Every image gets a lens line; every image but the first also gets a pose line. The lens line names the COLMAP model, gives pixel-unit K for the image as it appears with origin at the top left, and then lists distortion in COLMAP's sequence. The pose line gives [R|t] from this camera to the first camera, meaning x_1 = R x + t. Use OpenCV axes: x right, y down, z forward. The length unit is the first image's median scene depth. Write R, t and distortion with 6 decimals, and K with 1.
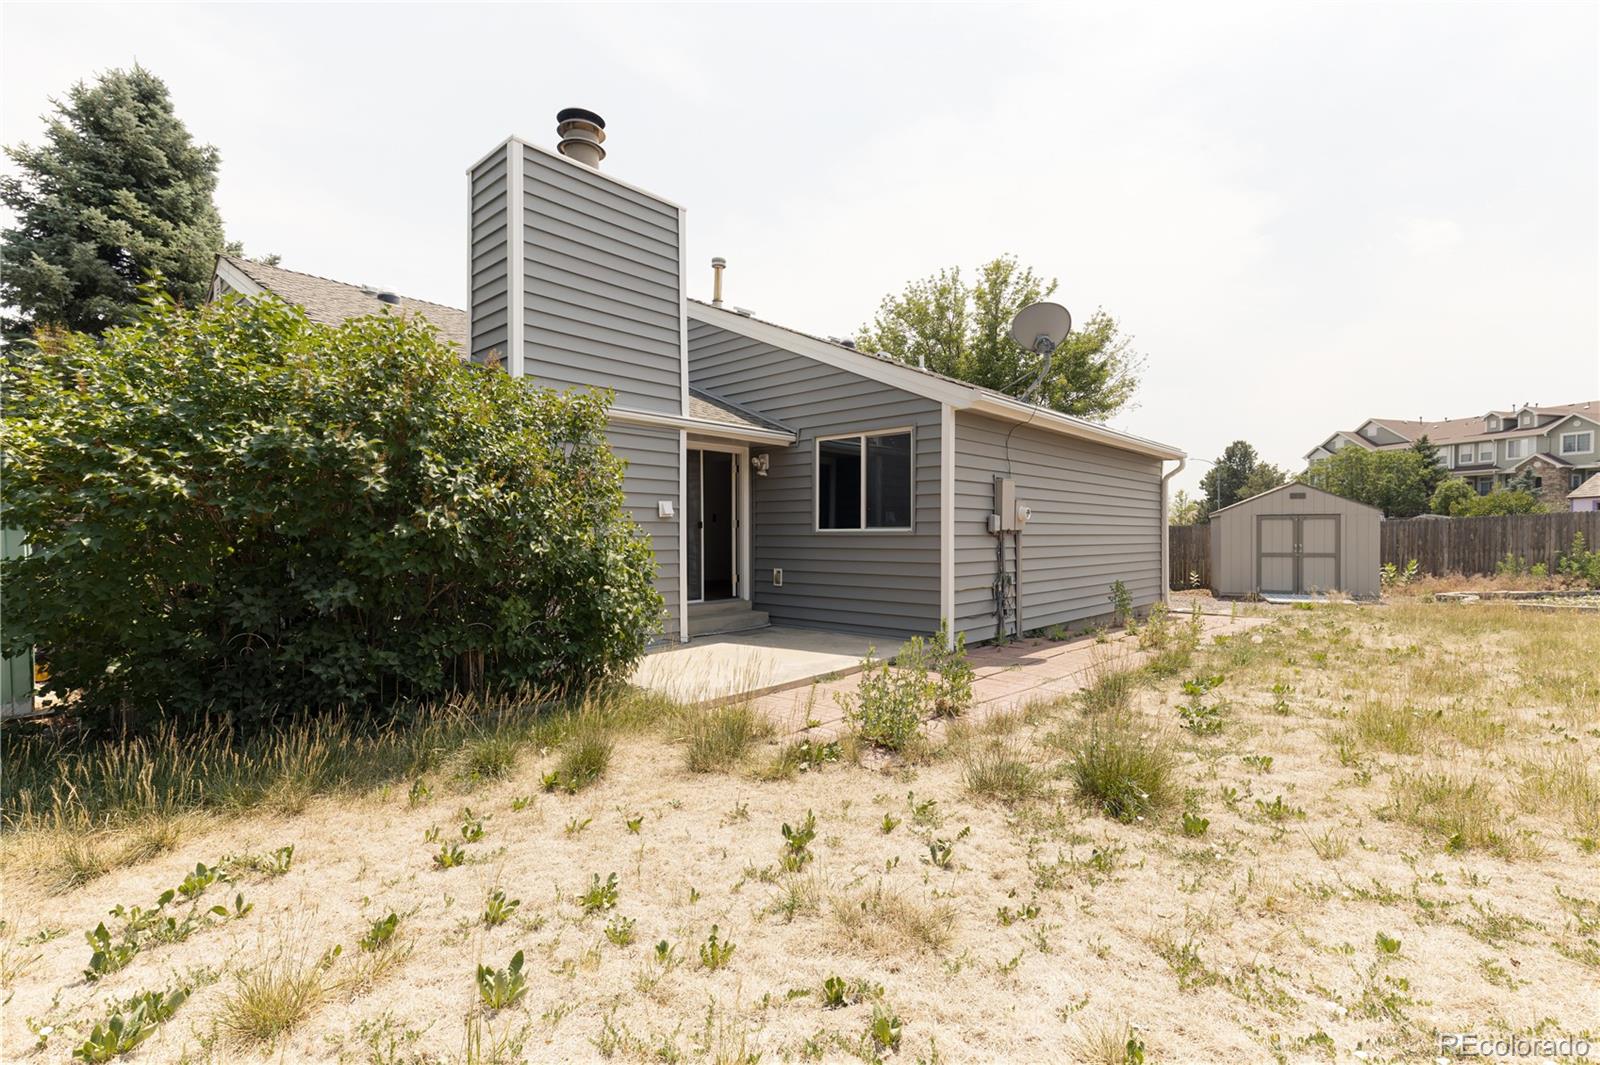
lens RADIAL K [[737.6, 0, 803.6], [0, 737.6, 531.8], [0, 0, 1]] dist [0.003980, -0.000069]
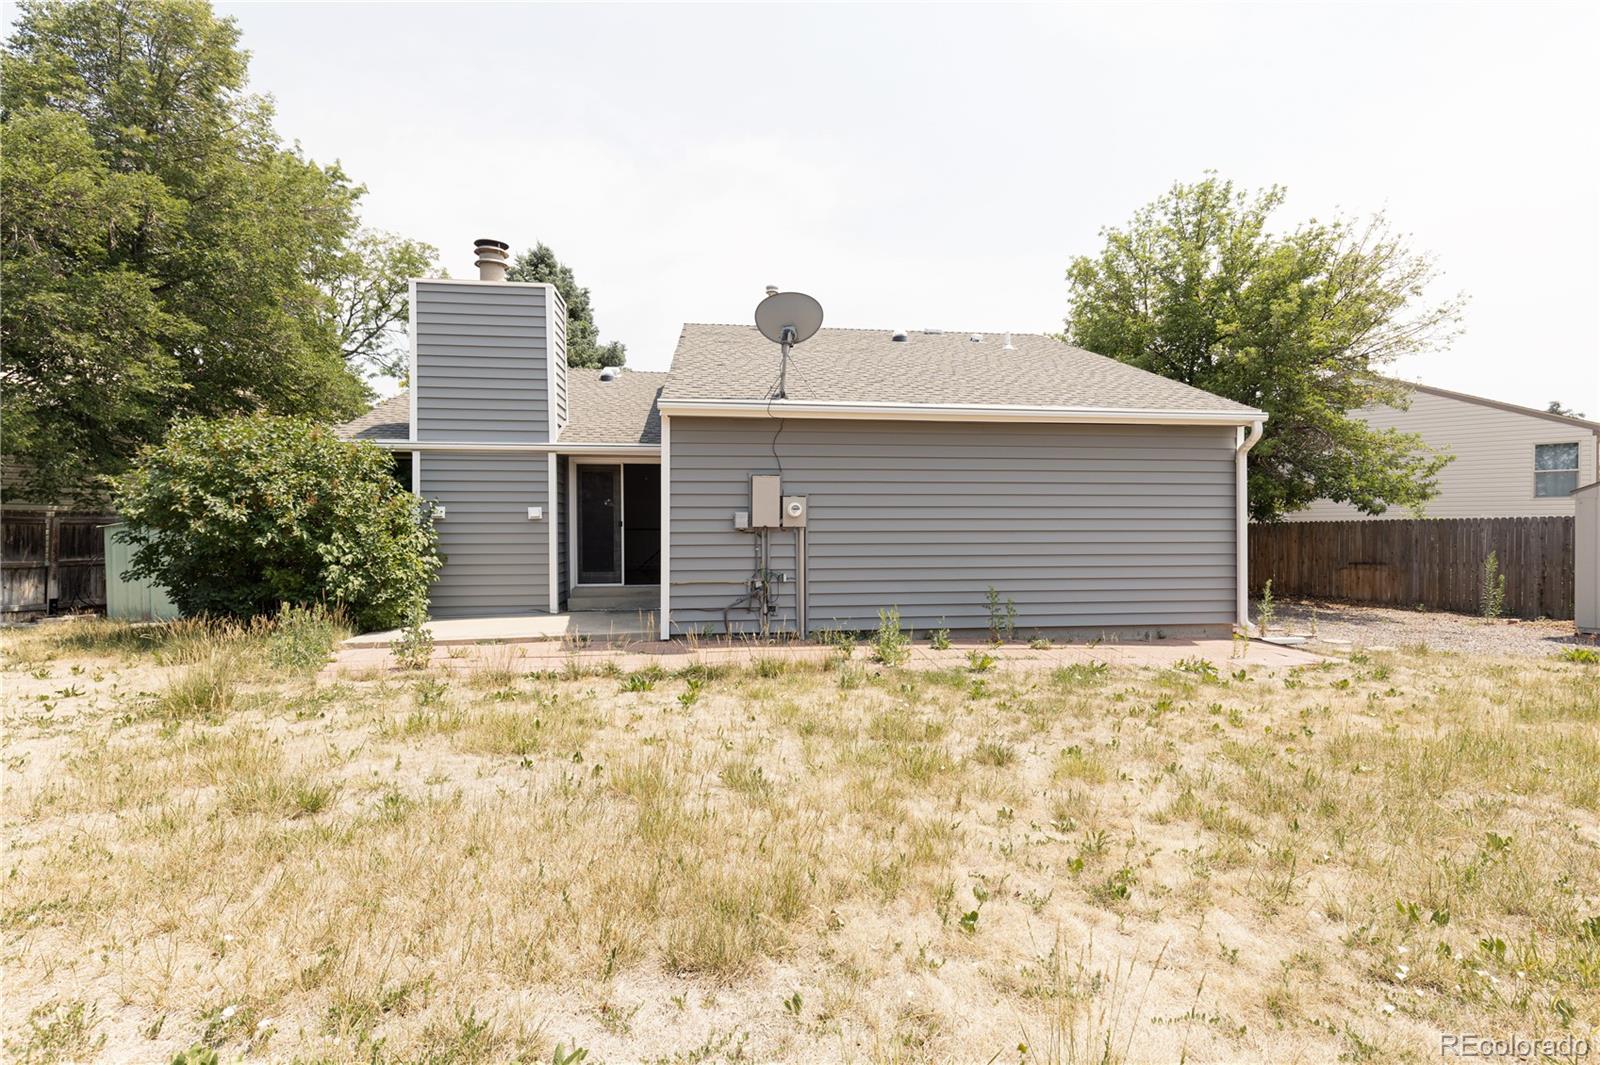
lens RADIAL K [[737.6, 0, 803.6], [0, 737.6, 531.8], [0, 0, 1]] dist [0.003980, -0.000069]
pose [[0.758851, -0.000380, -0.651264, 0.911079], [0.004970, 0.999974, 0.005208, -0.000851], [0.651245, -0.007189, 0.758833, 0.250533]]
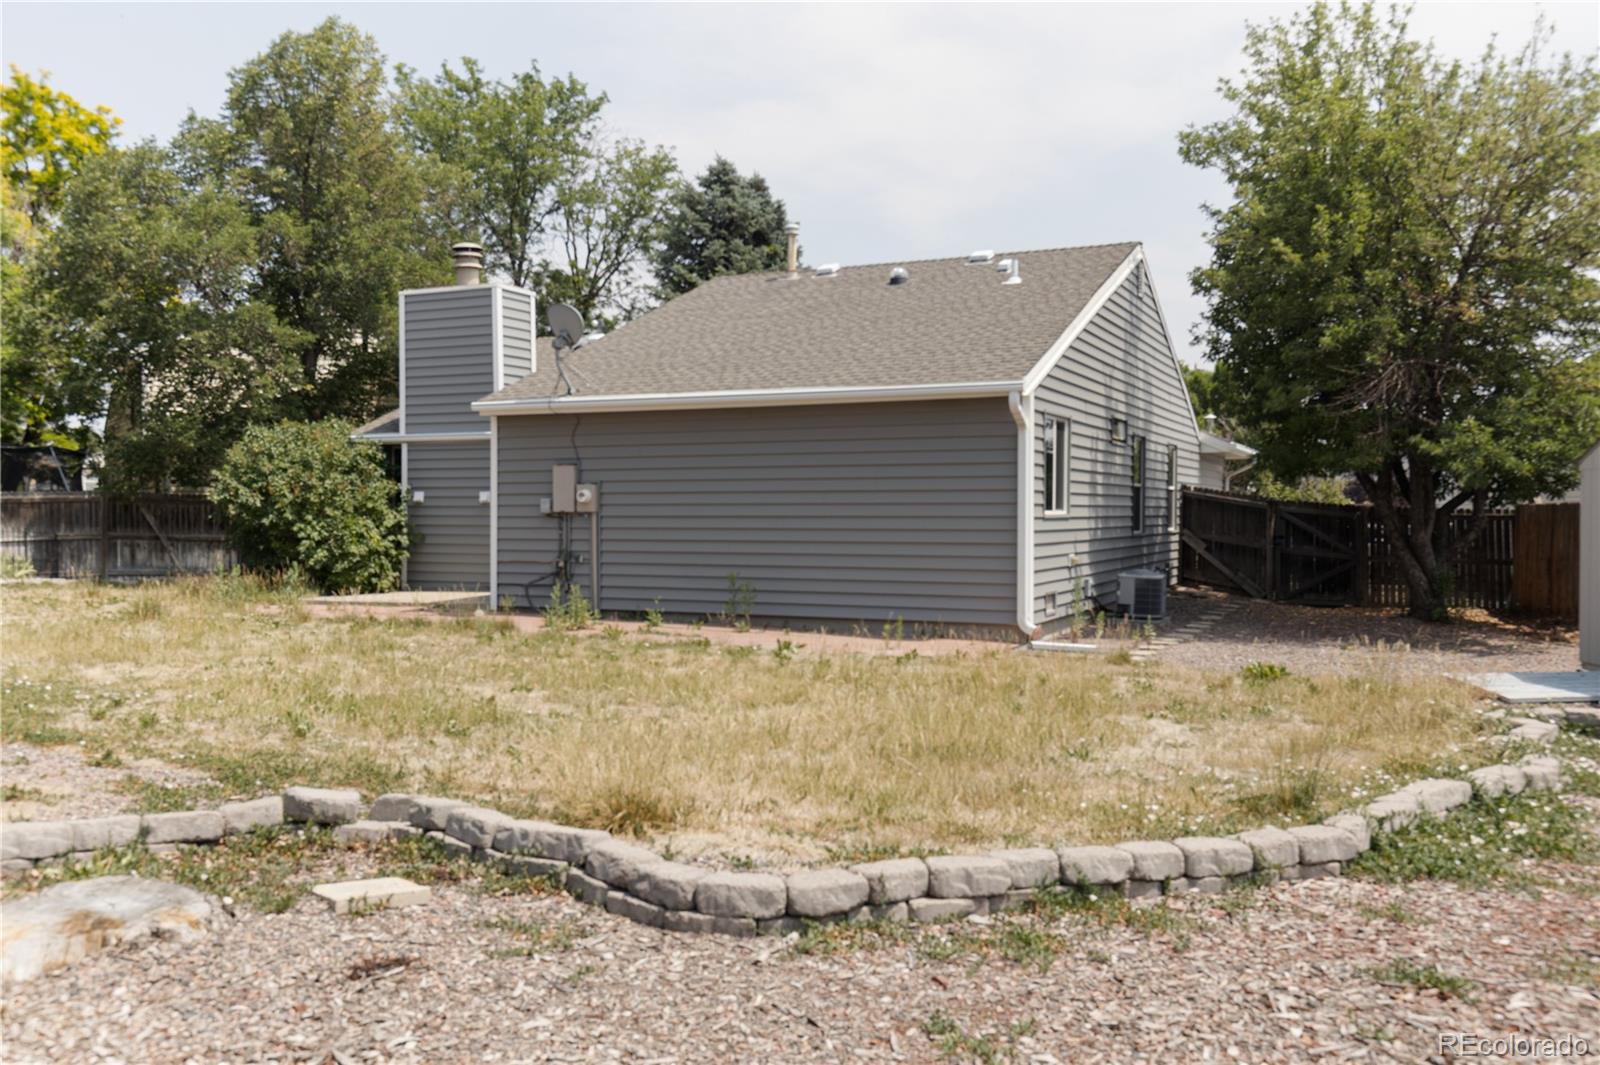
lens RADIAL K [[1334.0, 0, 800.0], [0, 1334.0, 532.5], [0, 0, 1]] dist [-0.012208, -0.004397]
pose [[0.289858, 0.017419, -0.956911, 2.148533], [0.002410, 0.999818, 0.018930, -0.008218], [0.957066, -0.007793, 0.289764, 0.710764]]
